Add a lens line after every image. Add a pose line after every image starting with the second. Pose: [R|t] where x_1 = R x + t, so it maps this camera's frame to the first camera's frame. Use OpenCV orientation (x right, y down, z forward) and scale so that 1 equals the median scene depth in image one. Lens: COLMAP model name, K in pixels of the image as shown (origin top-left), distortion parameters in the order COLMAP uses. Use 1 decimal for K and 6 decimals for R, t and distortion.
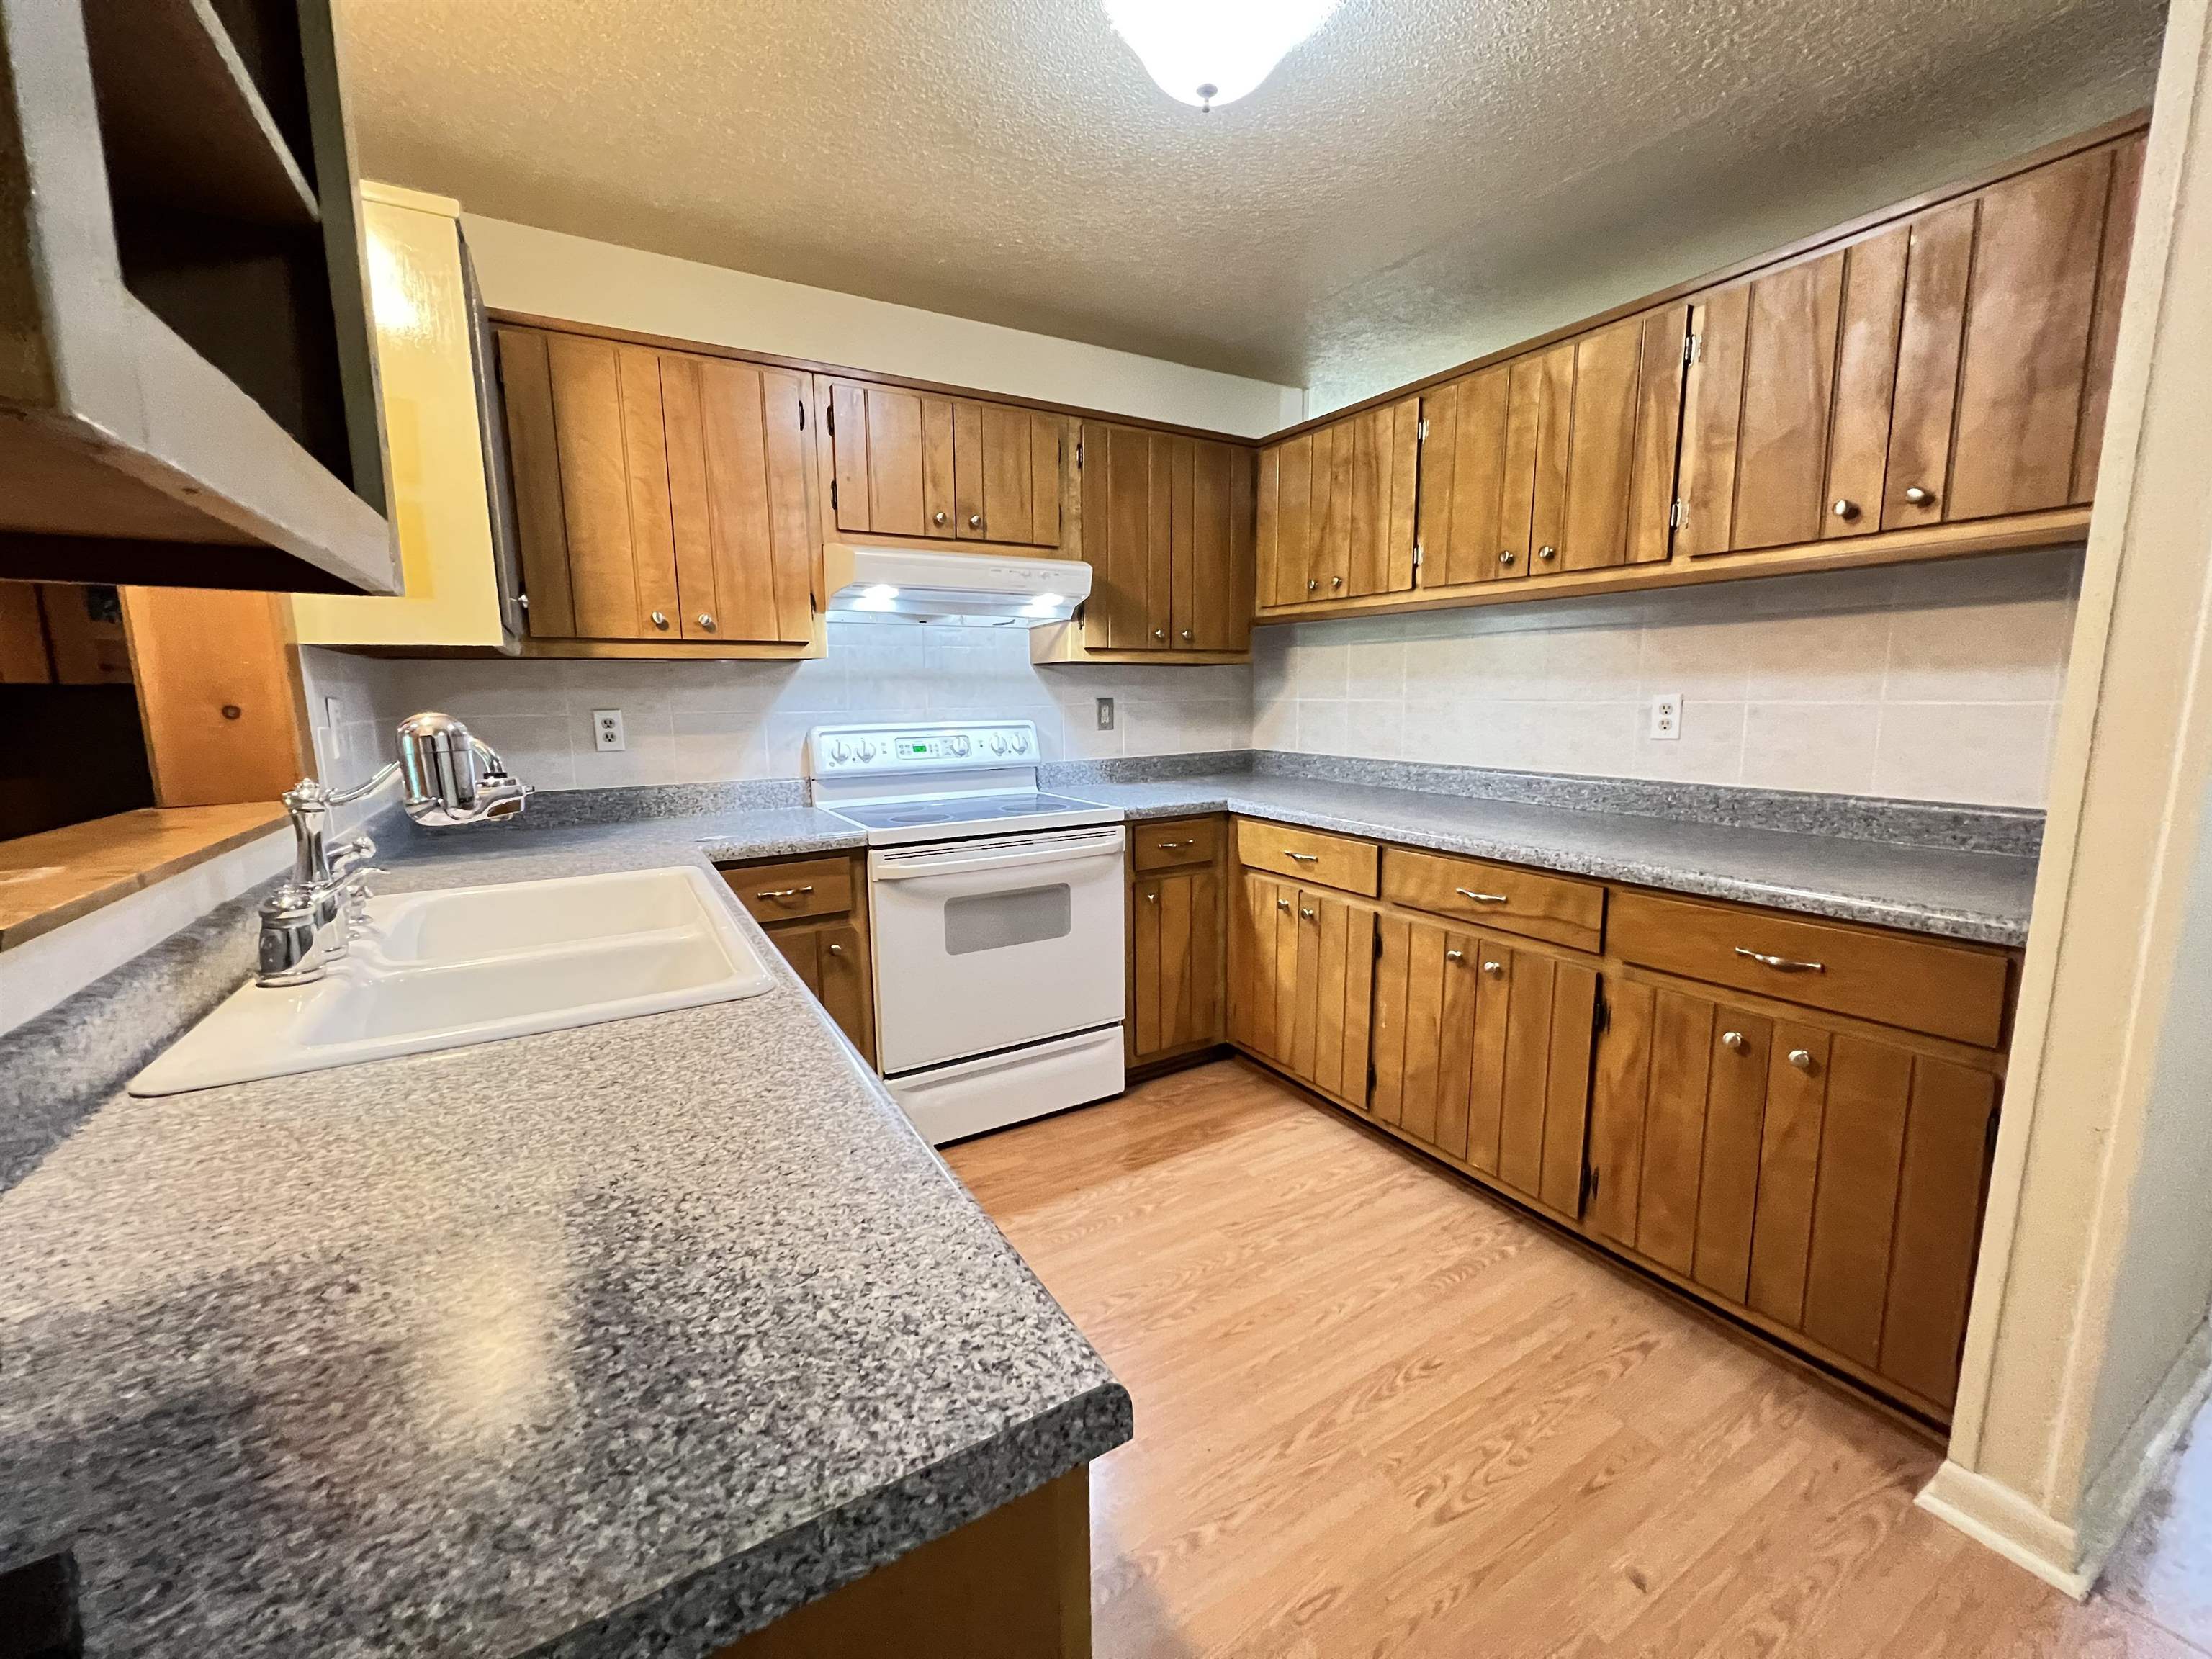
lens RADIAL K [[885.0, 0, 1096.1], [0, 885.0, 826.3], [0, 0, 1]] dist [-0.003861, 0.001217]
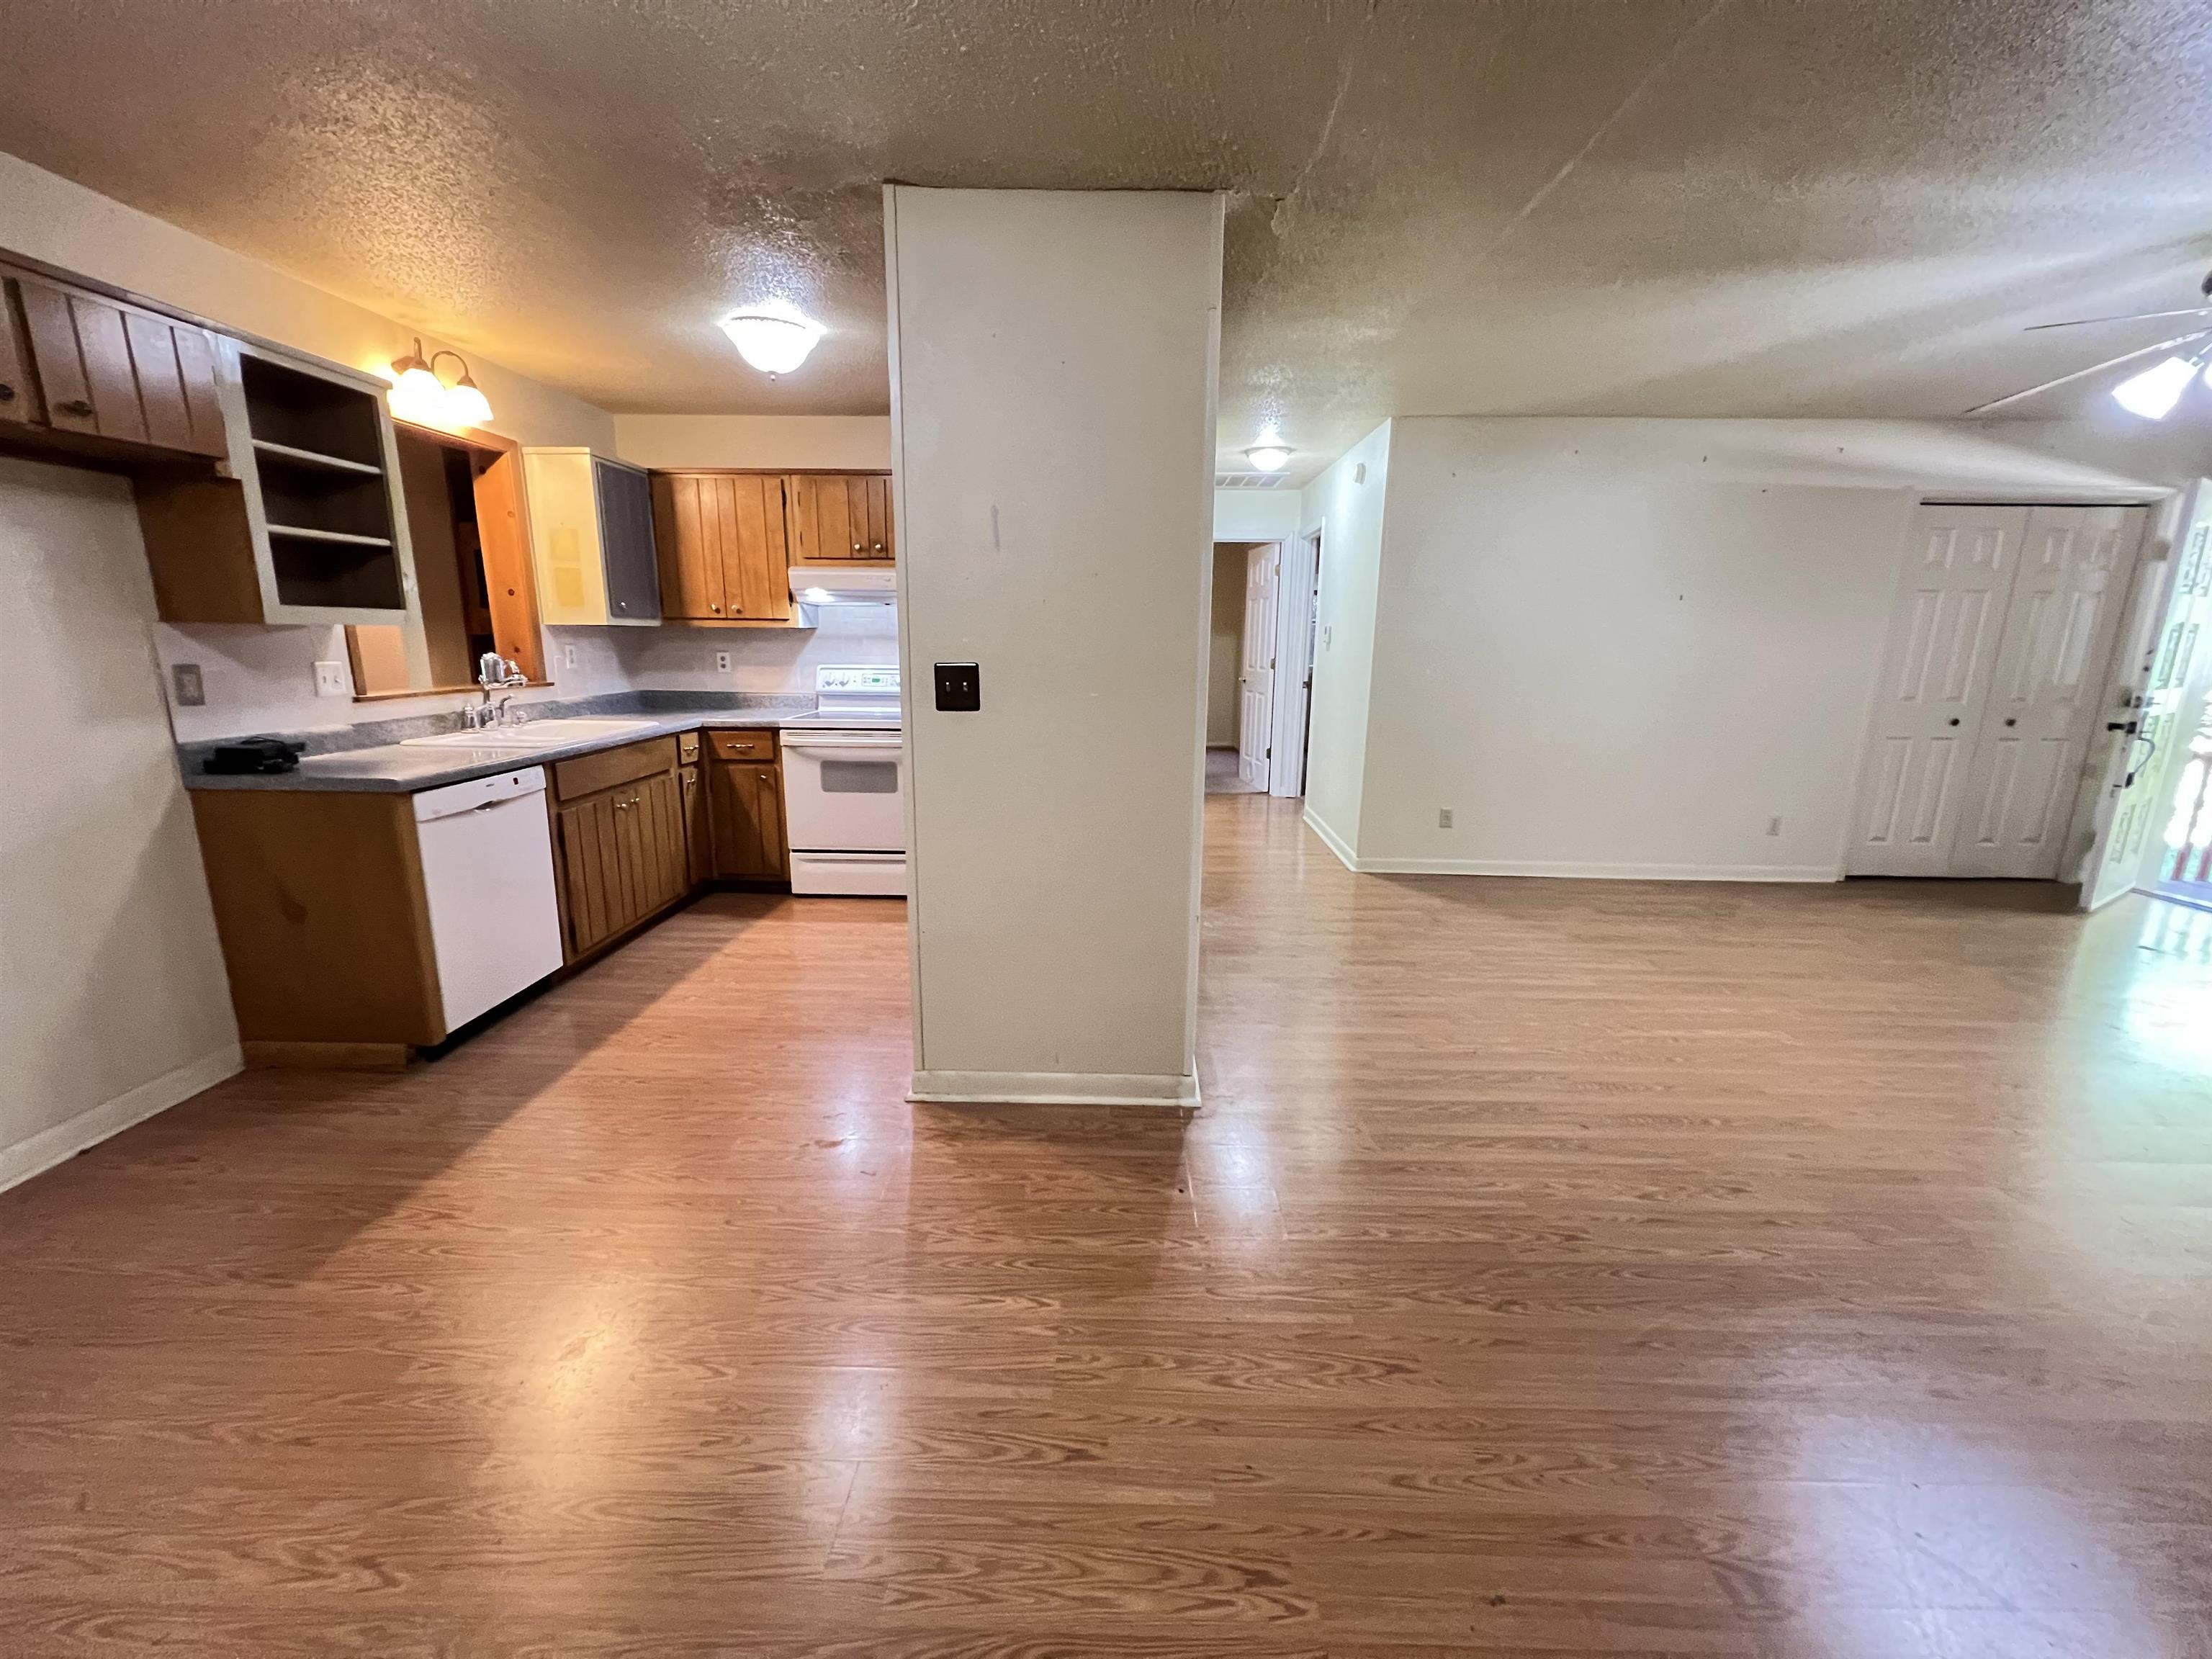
lens RADIAL K [[885.0, 0, 1098.3], [0, 885.0, 827.9], [0, 0, 1]] dist [-0.003861, 0.001217]
pose [[0.849692, 0.132440, -0.510376, 1.320593], [-0.099850, 0.990843, 0.090887, -0.004787], [0.517739, -0.026265, 0.855135, -0.294412]]
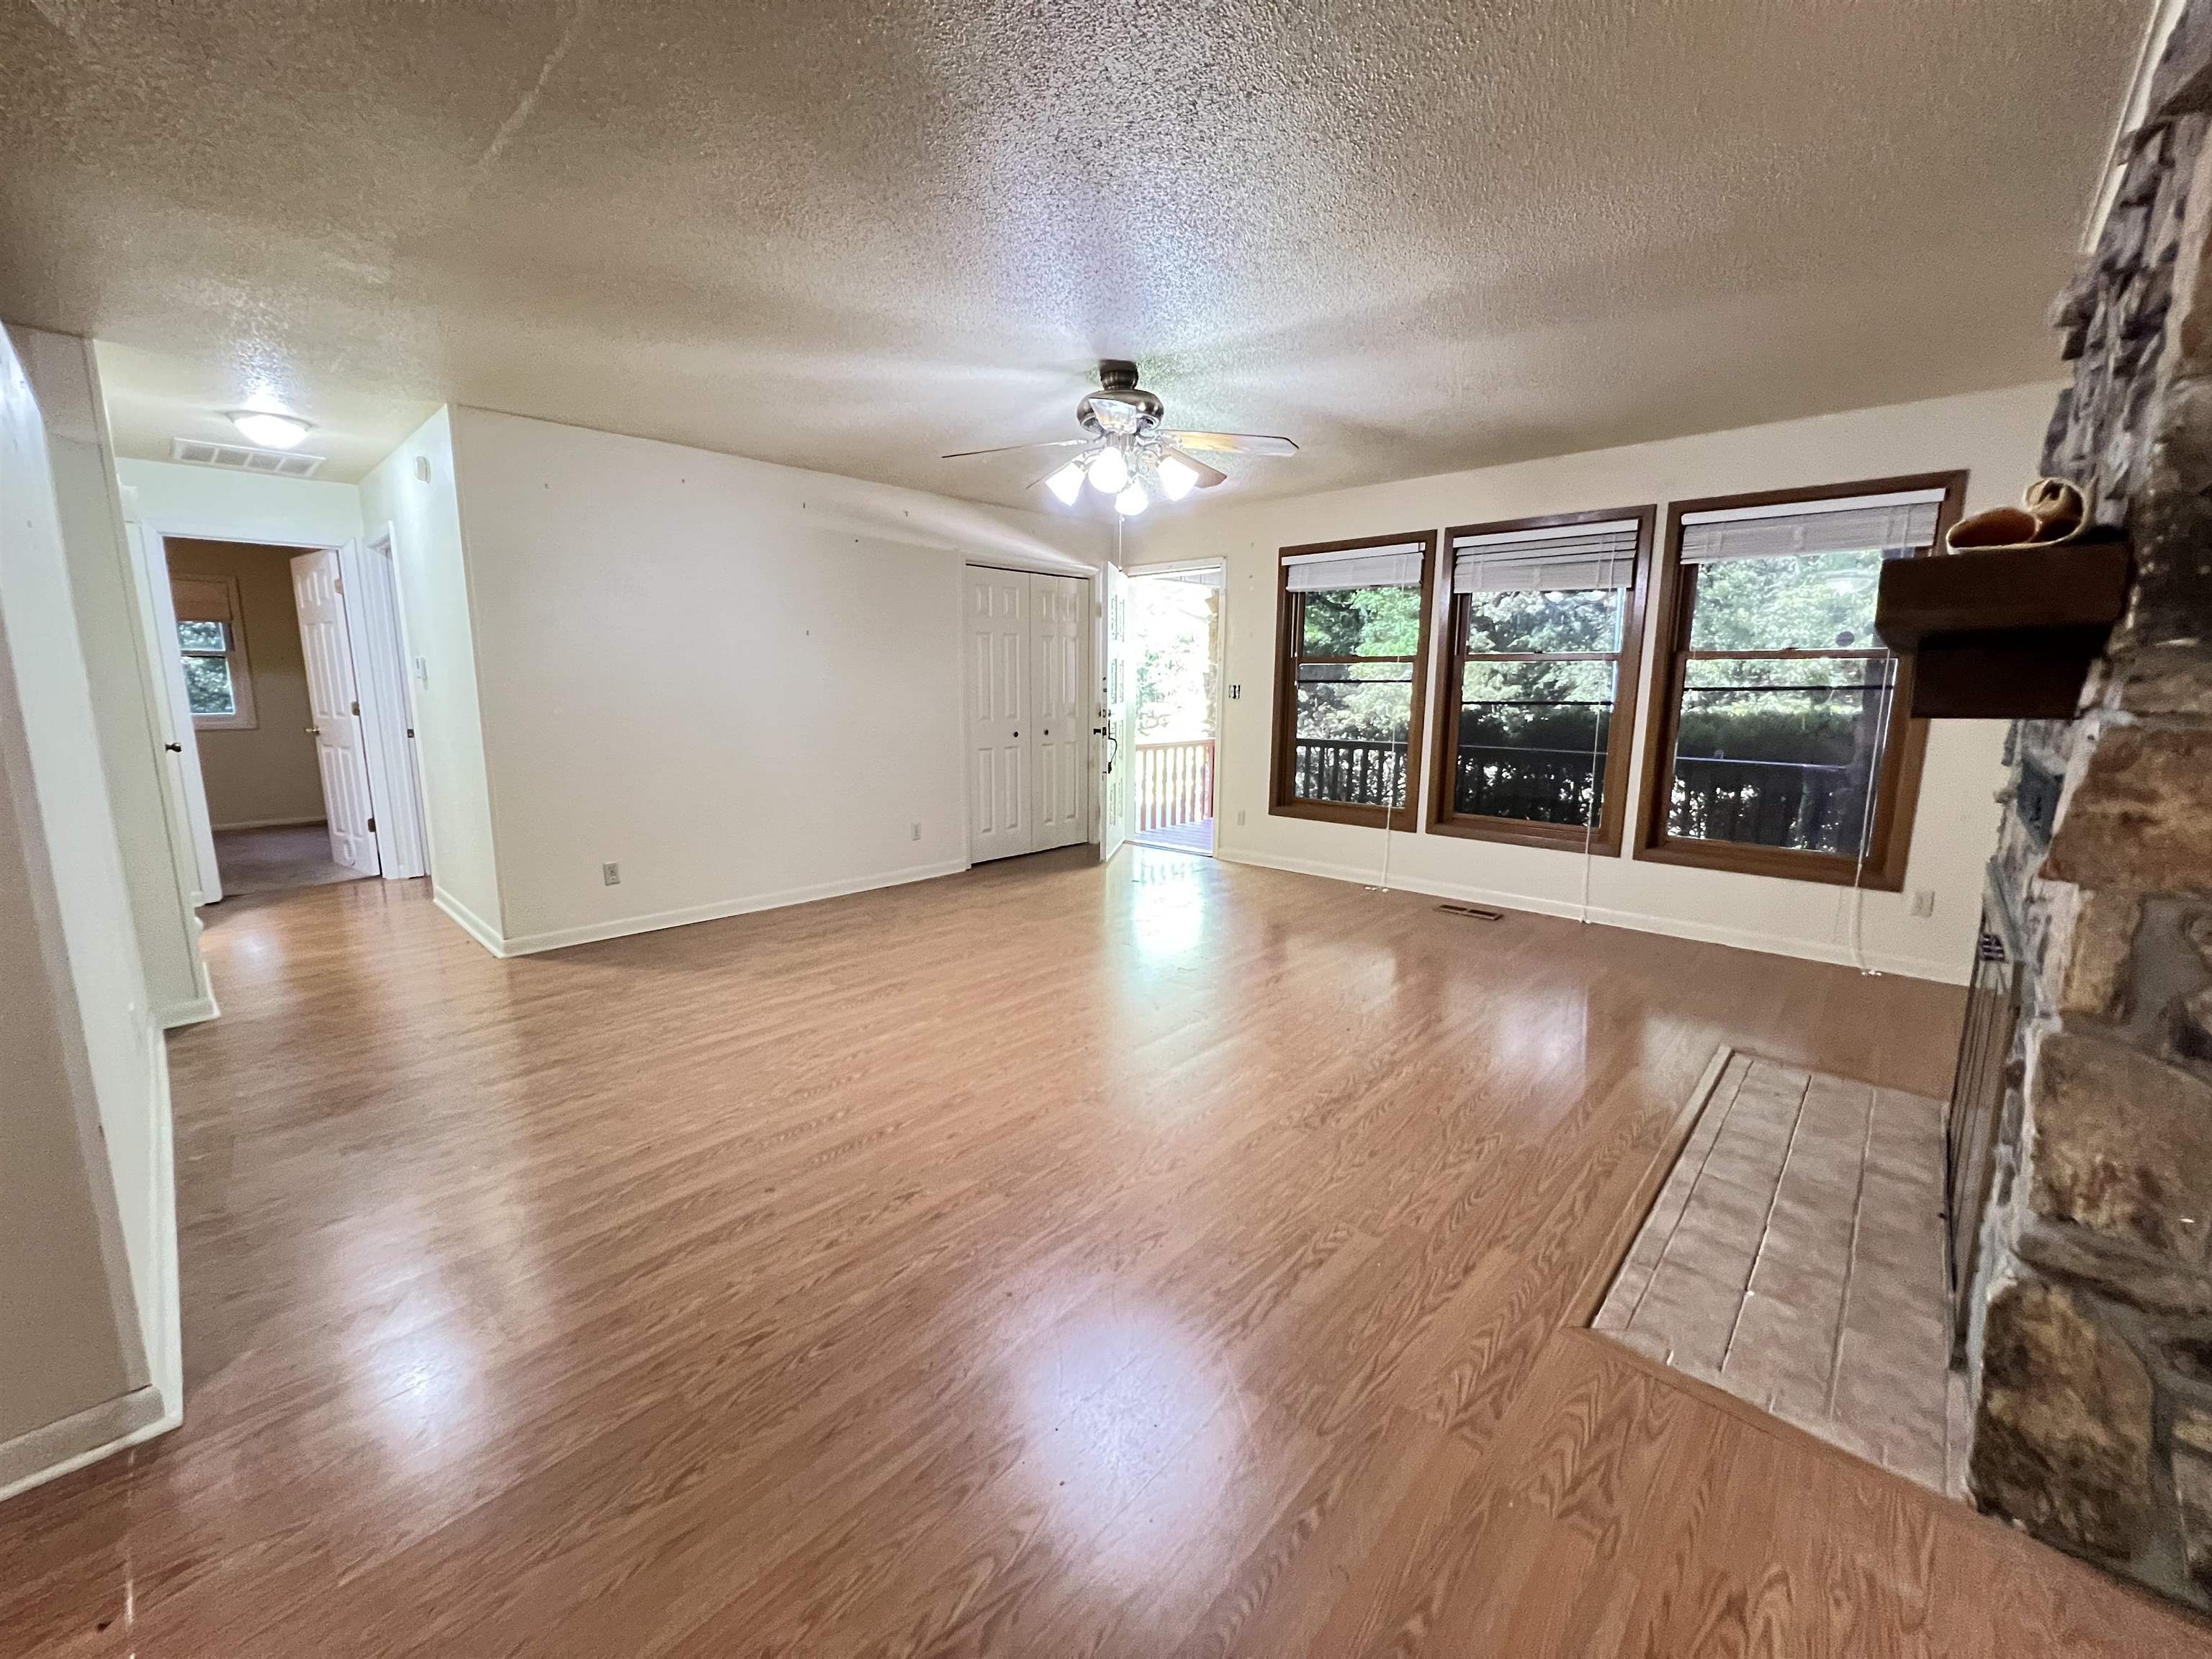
lens RADIAL K [[885.0, 0, 1105.7], [0, 885.0, 824.2], [0, 0, 1]] dist [-0.003861, 0.001217]
pose [[0.956209, -0.032988, 0.290821, 1.405120], [0.030324, 0.999447, 0.013663, -0.017482], [-0.291111, -0.004246, 0.956680, -0.138268]]
